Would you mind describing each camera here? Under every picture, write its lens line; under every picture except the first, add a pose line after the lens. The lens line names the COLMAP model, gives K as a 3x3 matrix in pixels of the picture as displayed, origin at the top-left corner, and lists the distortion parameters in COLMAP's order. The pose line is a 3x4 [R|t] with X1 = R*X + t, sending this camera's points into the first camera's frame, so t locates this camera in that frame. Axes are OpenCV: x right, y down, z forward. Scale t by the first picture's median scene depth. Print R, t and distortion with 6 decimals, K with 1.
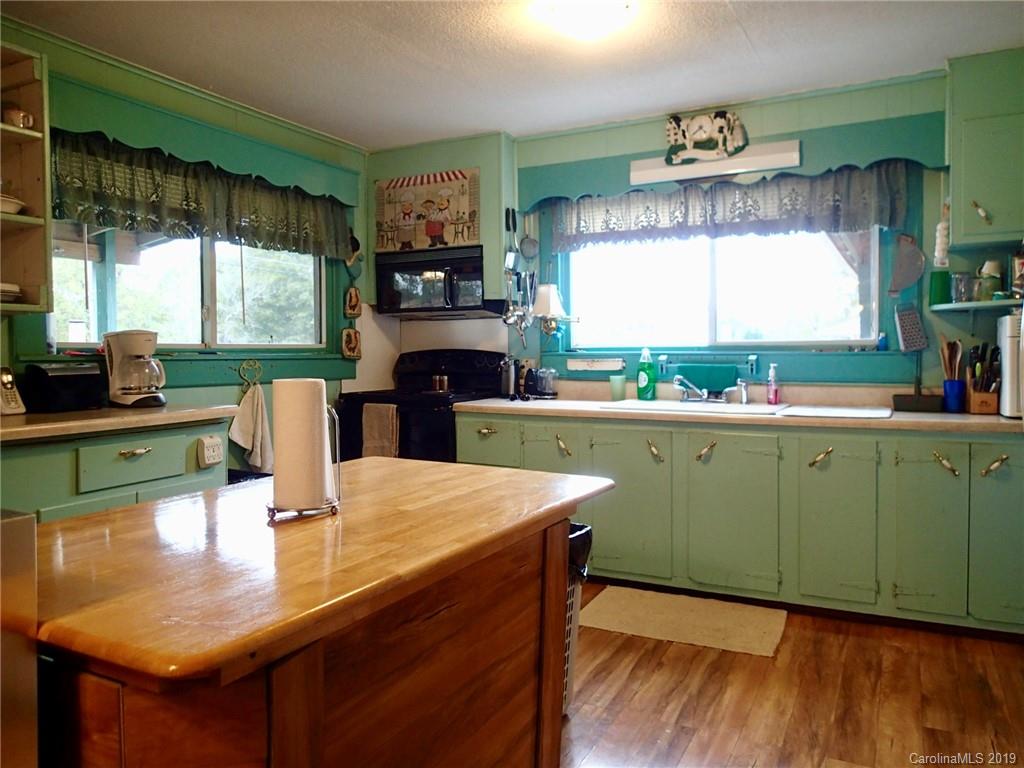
lens RADIAL K [[758.7, 0, 510.3], [0, 758.7, 380.3], [0, 0, 1]] dist [0.002794, -0.009826]
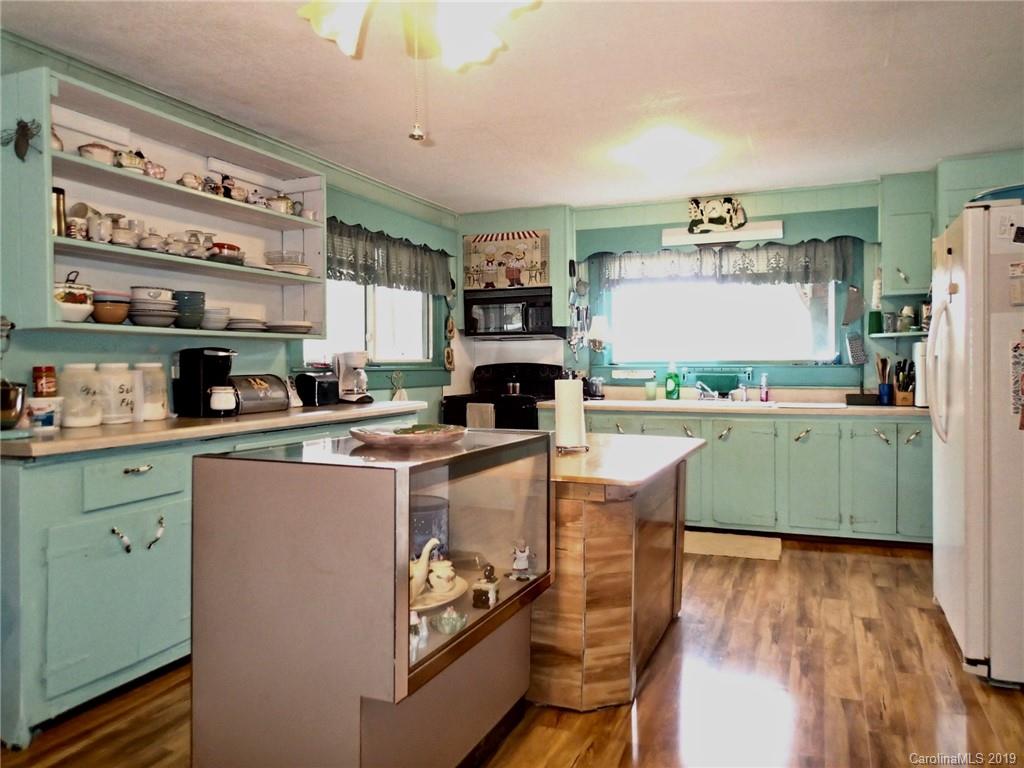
lens RADIAL K [[758.7, 0, 510.2], [0, 758.7, 380.6], [0, 0, 1]] dist [0.002794, -0.009826]
pose [[0.996122, -0.001746, 0.087966, -0.263751], [0.003064, 0.999885, -0.014841, 0.012065], [-0.087930, 0.015053, 0.996013, -0.396477]]
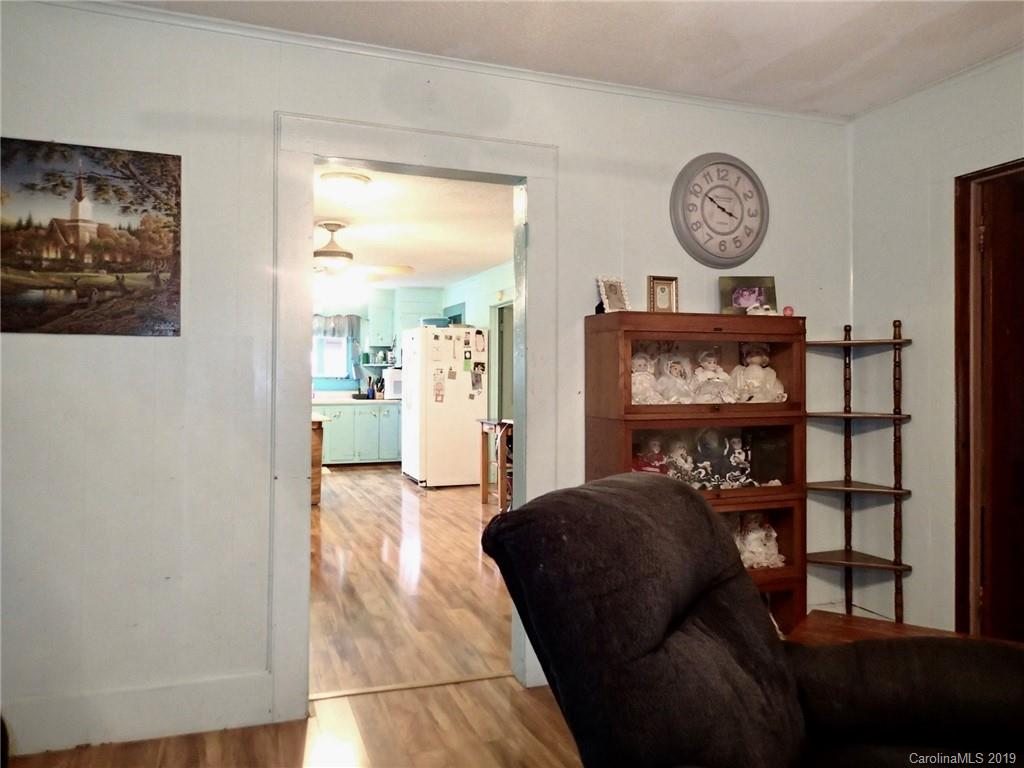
lens RADIAL K [[758.7, 0, 511.9], [0, 758.7, 380.3], [0, 0, 1]] dist [0.002794, -0.009826]
pose [[0.672078, 0.010433, 0.740407, -1.189641], [0.013613, 0.999558, -0.026442, 0.049011], [-0.740356, 0.027850, 0.671638, -1.355938]]
